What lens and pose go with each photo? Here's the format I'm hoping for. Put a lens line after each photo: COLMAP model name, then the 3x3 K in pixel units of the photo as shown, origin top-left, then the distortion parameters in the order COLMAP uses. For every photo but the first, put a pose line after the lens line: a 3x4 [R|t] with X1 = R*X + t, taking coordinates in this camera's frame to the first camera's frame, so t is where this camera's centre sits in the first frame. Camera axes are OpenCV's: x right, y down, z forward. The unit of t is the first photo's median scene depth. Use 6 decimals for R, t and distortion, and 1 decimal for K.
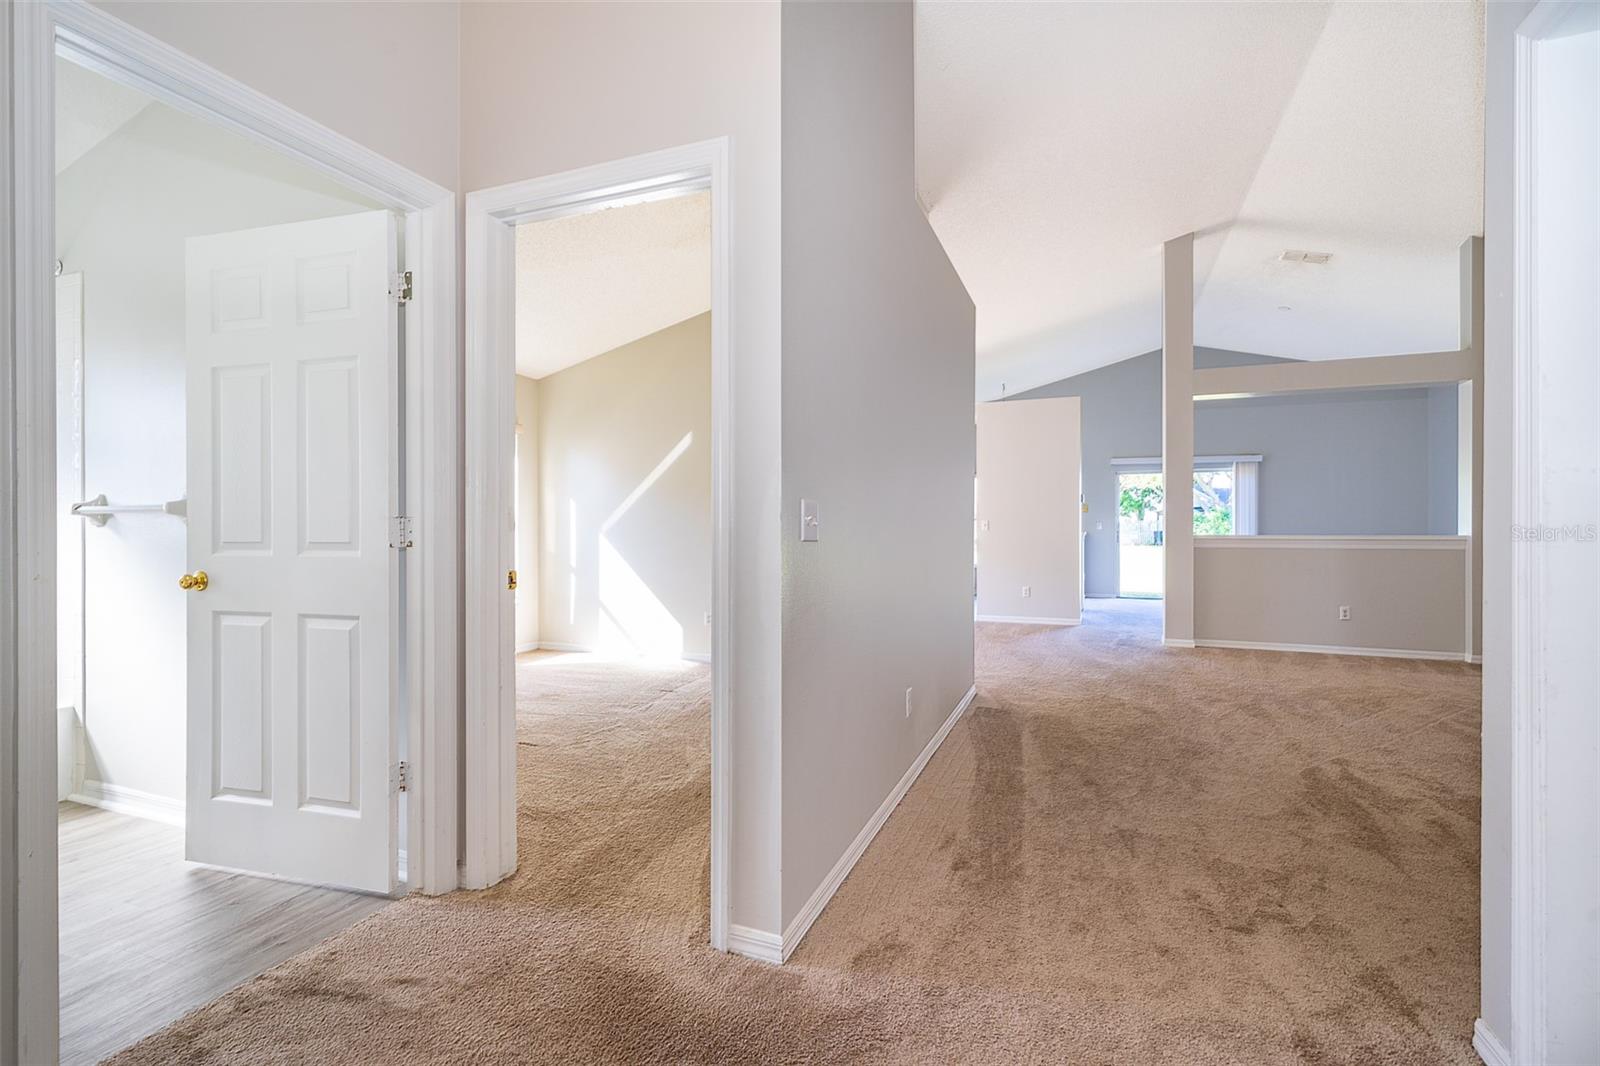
lens RADIAL K [[745.5, 0, 791.7], [0, 745.5, 523.5], [0, 0, 1]] dist [0.008892, -0.001424]
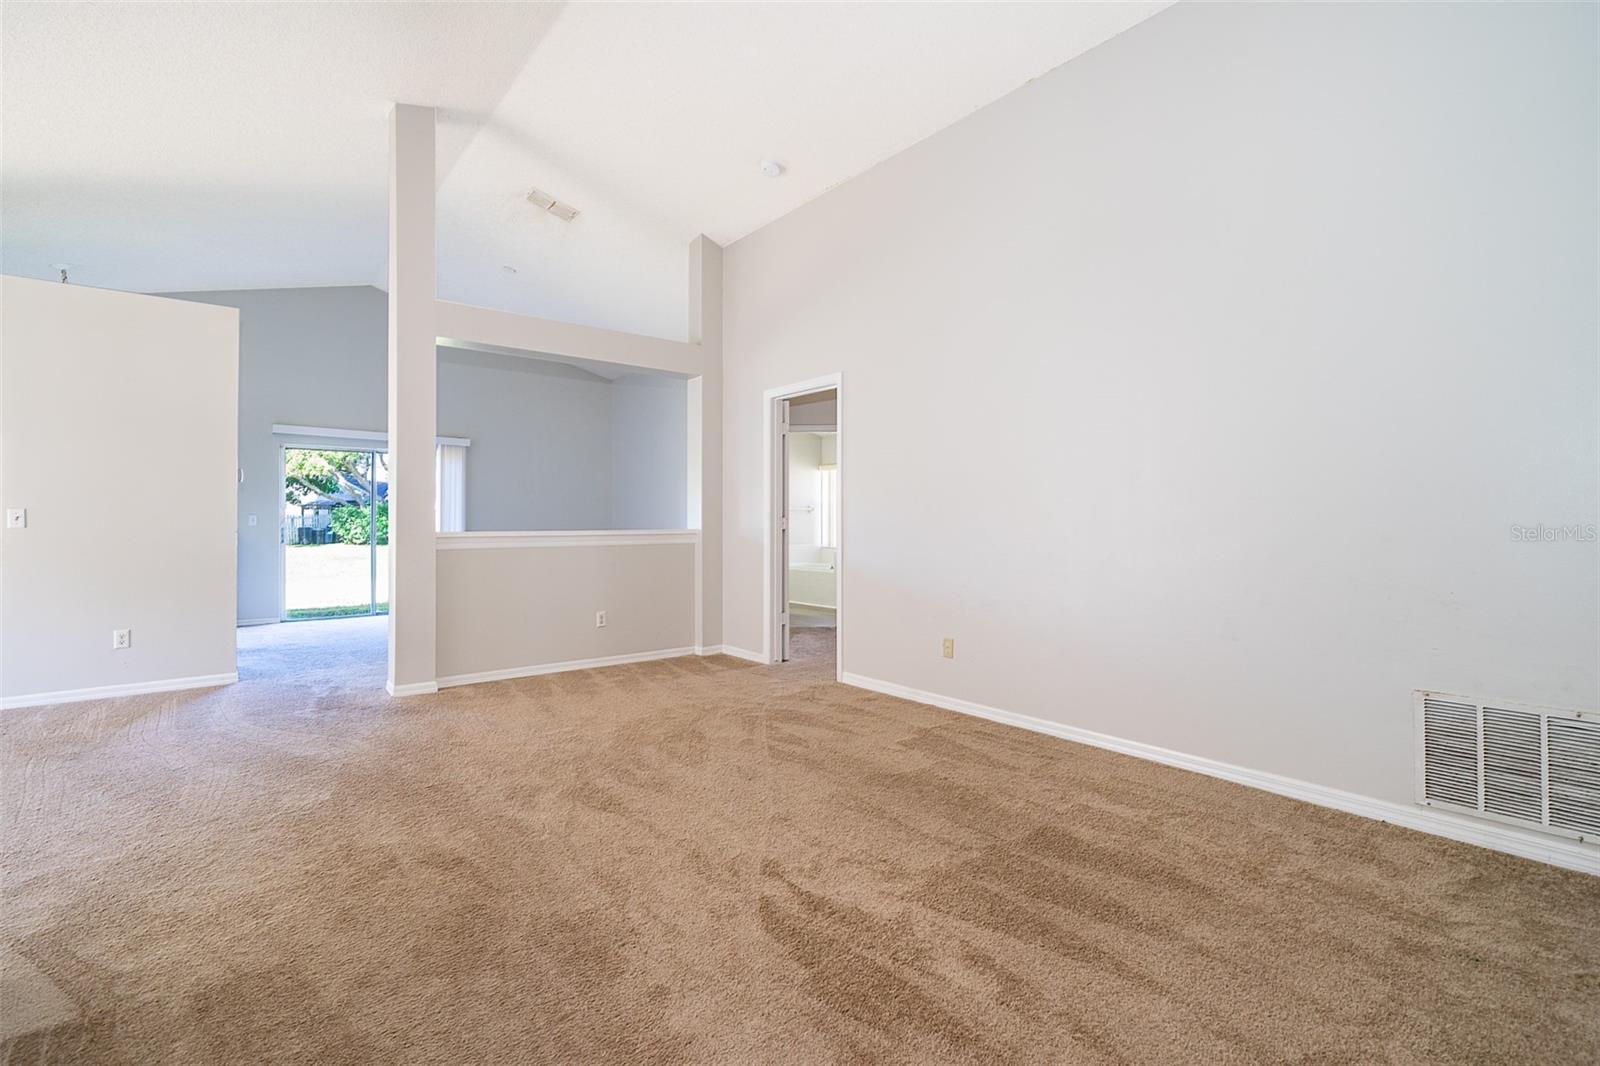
lens RADIAL K [[745.5, 0, 817.9], [0, 745.5, 514.8], [0, 0, 1]] dist [0.008892, -0.001424]
pose [[0.477176, 0.009066, 0.878761, 0.086460], [-0.003327, 0.999958, -0.008509, 0.004119], [-0.878801, 0.001137, 0.477187, 0.341131]]
